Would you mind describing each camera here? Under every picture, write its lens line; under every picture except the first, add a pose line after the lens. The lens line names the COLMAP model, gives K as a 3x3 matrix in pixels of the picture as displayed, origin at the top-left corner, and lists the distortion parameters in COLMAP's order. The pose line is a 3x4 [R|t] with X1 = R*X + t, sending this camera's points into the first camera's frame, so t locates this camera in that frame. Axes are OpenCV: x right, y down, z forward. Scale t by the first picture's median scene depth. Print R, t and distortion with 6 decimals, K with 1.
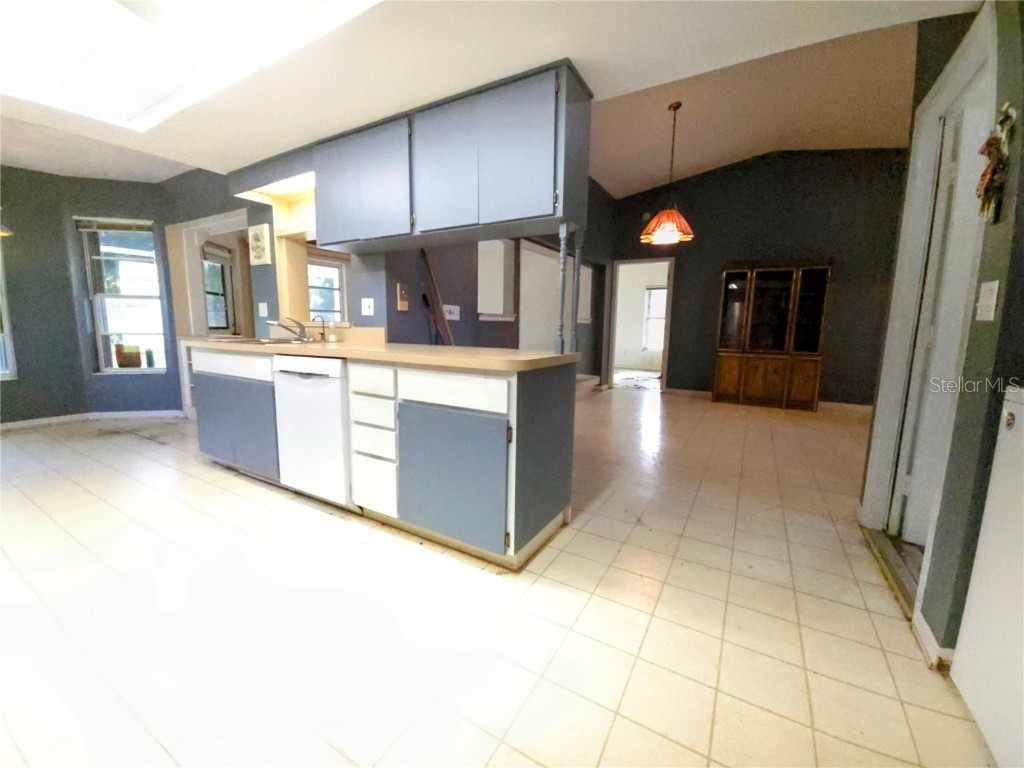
lens RADIAL K [[413.6, 0, 509.2], [0, 413.6, 384.0], [0, 0, 1]] dist [-0.001998, -0.000578]
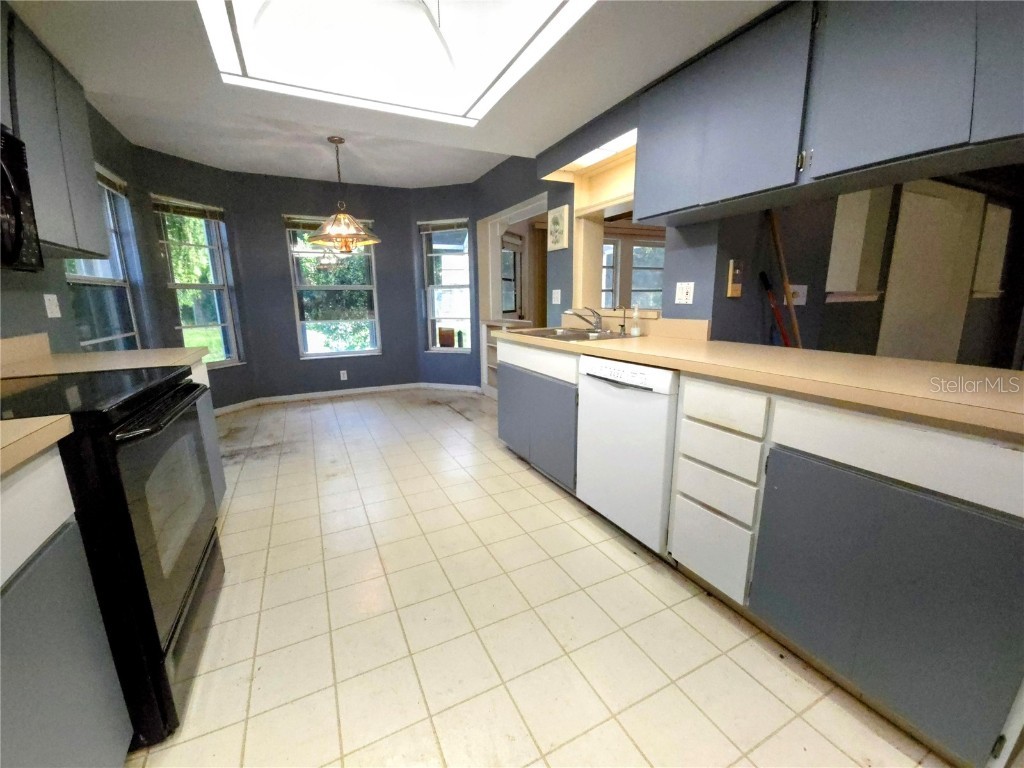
lens RADIAL K [[413.6, 0, 509.2], [0, 413.6, 384.0], [0, 0, 1]] dist [-0.001998, -0.000578]
pose [[0.837074, 0.087631, -0.540026, -0.159085], [-0.052975, 0.995433, 0.079417, -0.051624], [0.544519, -0.037870, 0.837893, 0.130564]]
